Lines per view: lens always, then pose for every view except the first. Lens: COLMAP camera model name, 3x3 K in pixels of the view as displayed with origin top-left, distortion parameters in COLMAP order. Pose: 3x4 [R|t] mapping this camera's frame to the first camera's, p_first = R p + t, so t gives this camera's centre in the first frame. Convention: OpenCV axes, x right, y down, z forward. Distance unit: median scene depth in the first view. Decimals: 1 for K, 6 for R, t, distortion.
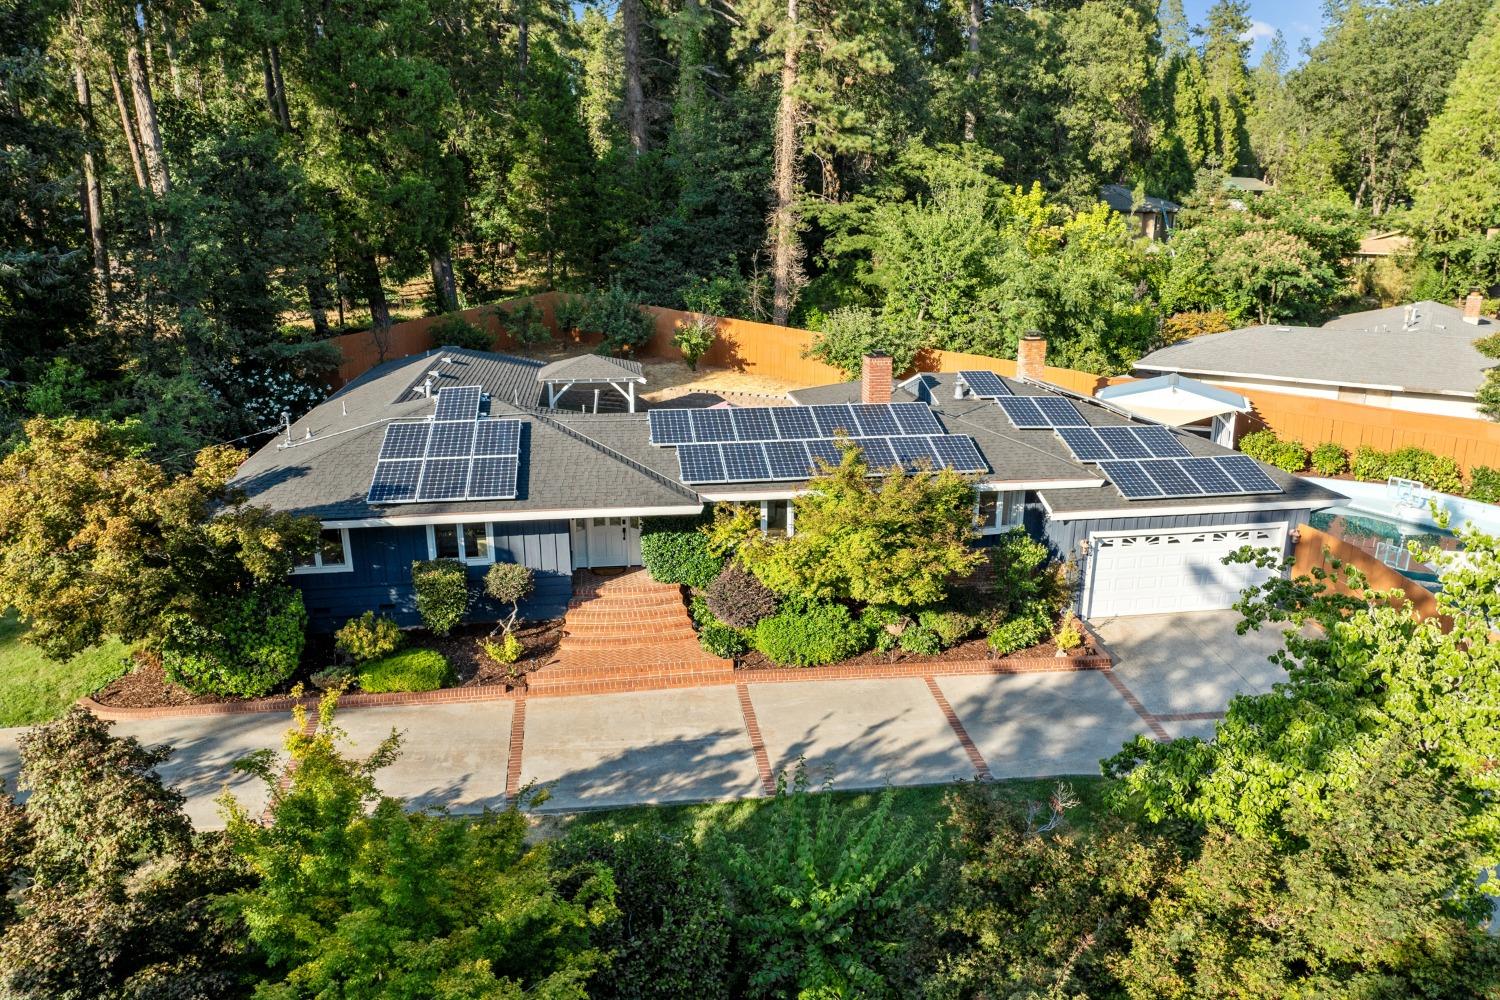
lens RADIAL K [[1036.0, 0, 751.0], [0, 1036.0, 535.4], [0, 0, 1]] dist [-0.021597, -0.000099]
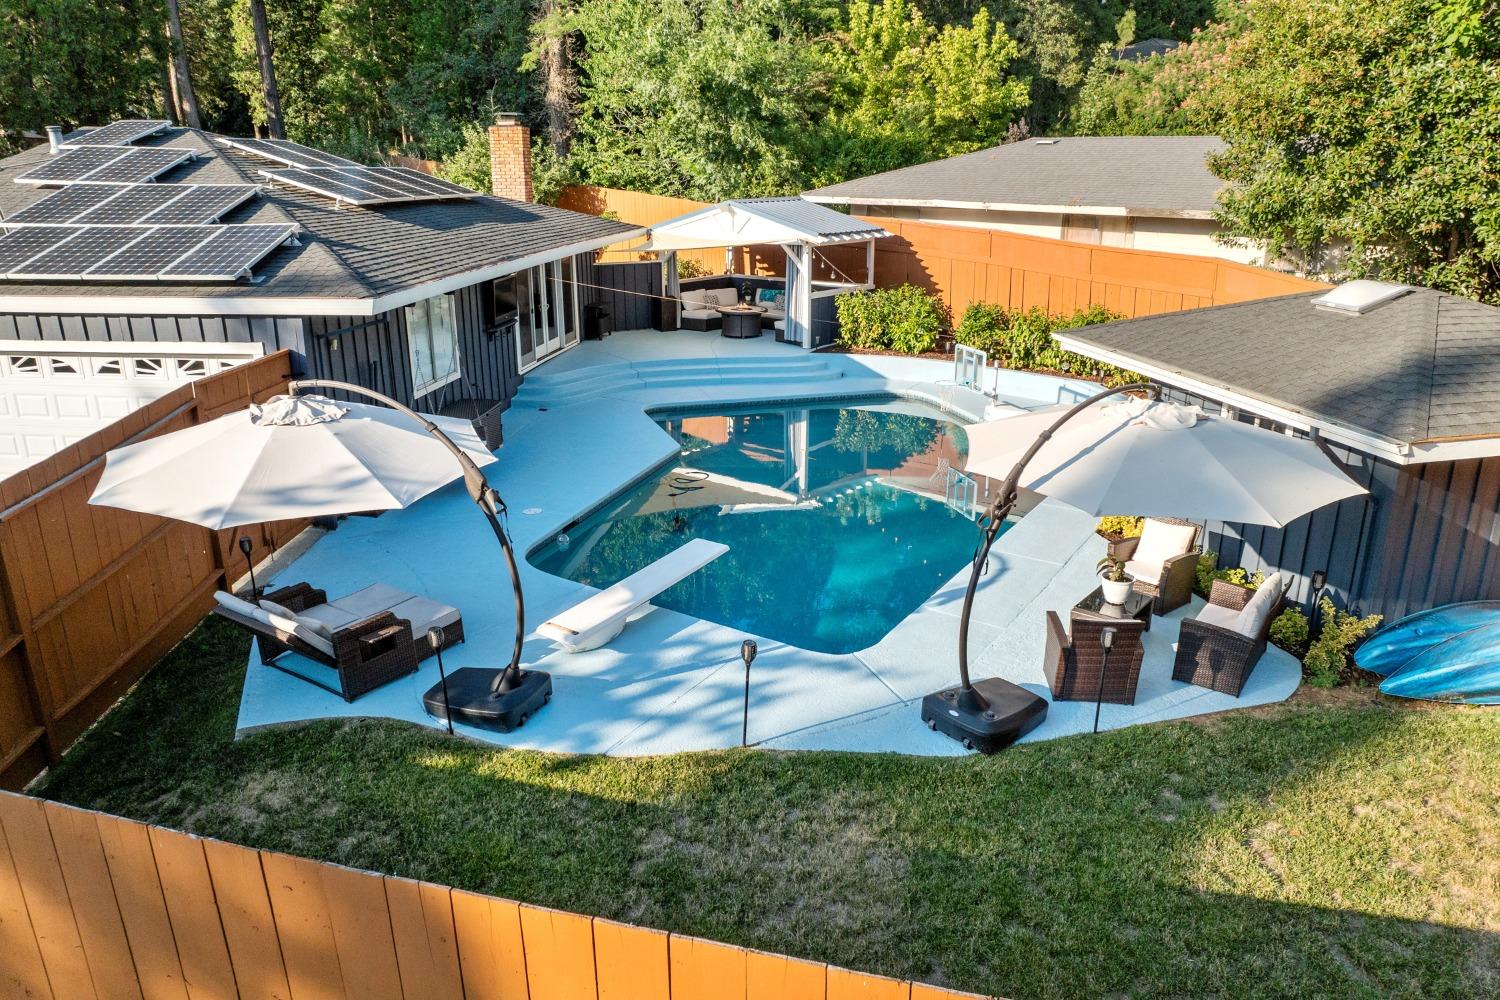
lens RADIAL K [[1033.8, 0, 750.0], [0, 1033.8, 500.0], [0, 0, 1]] dist [-0.048557, 0.001196]
pose [[0.957066, 0.089430, -0.275730, 0.898366], [-0.086986, 0.995986, 0.021106, 0.031400], [0.276510, 0.003784, 0.961004, 0.596168]]
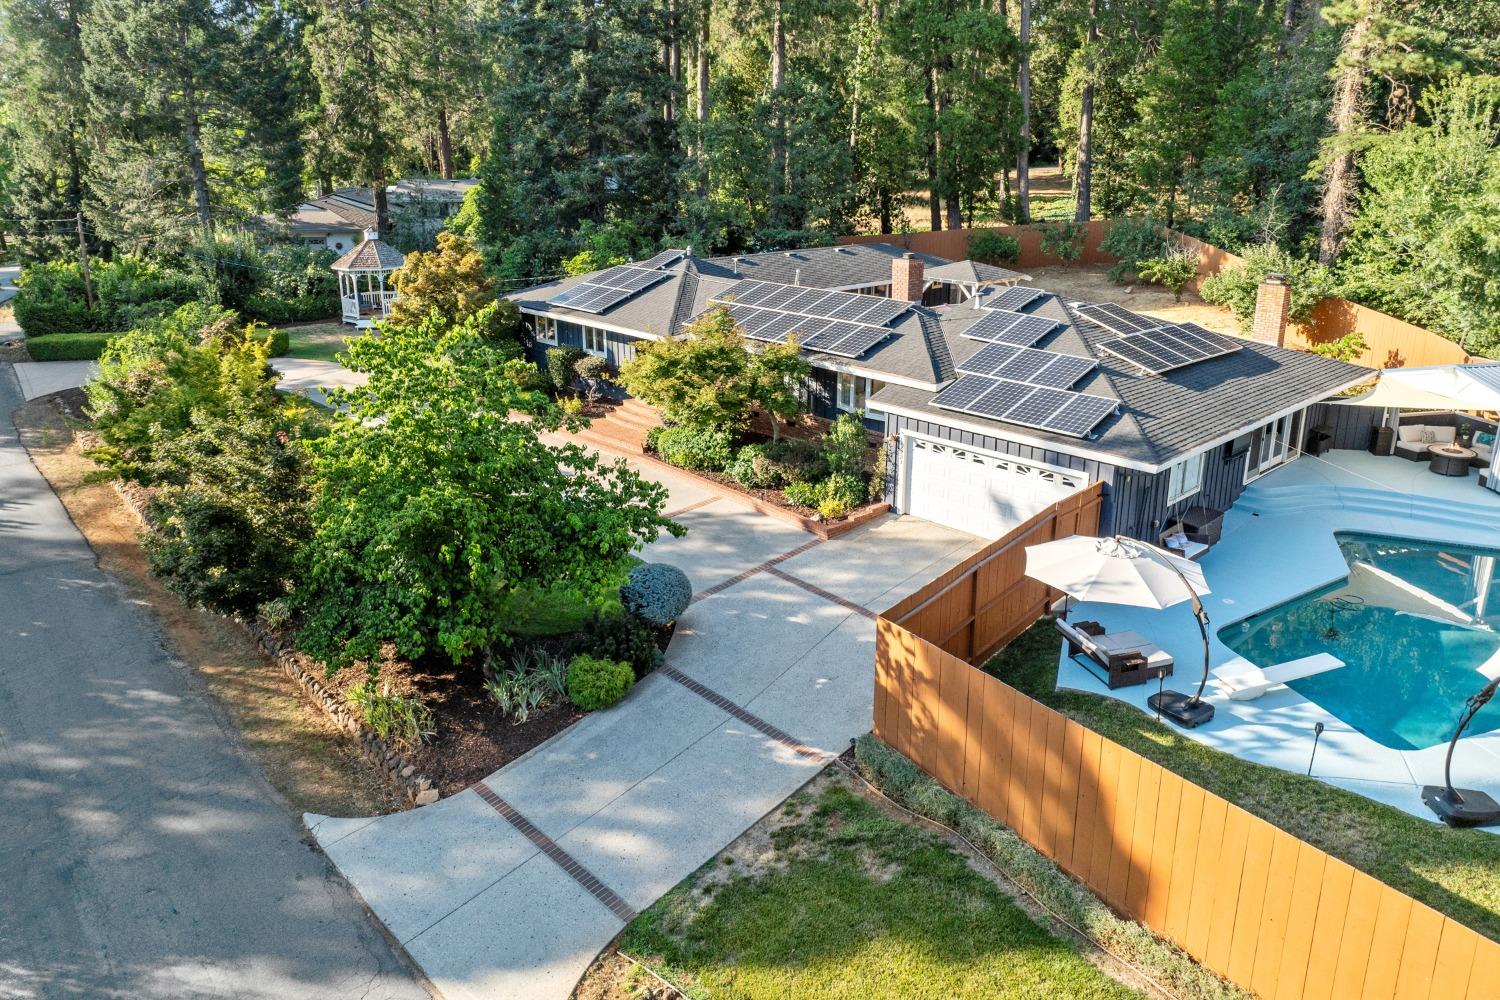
lens RADIAL K [[1030.7, 0, 787.2], [0, 1030.7, 452.2], [0, 0, 1]] dist [-0.031736, 0.001569]
pose [[0.573878, 0.231380, -0.785574, 1.071636], [-0.248664, 0.963200, 0.102042, -0.057043], [0.780275, 0.136785, 0.610295, 0.259000]]
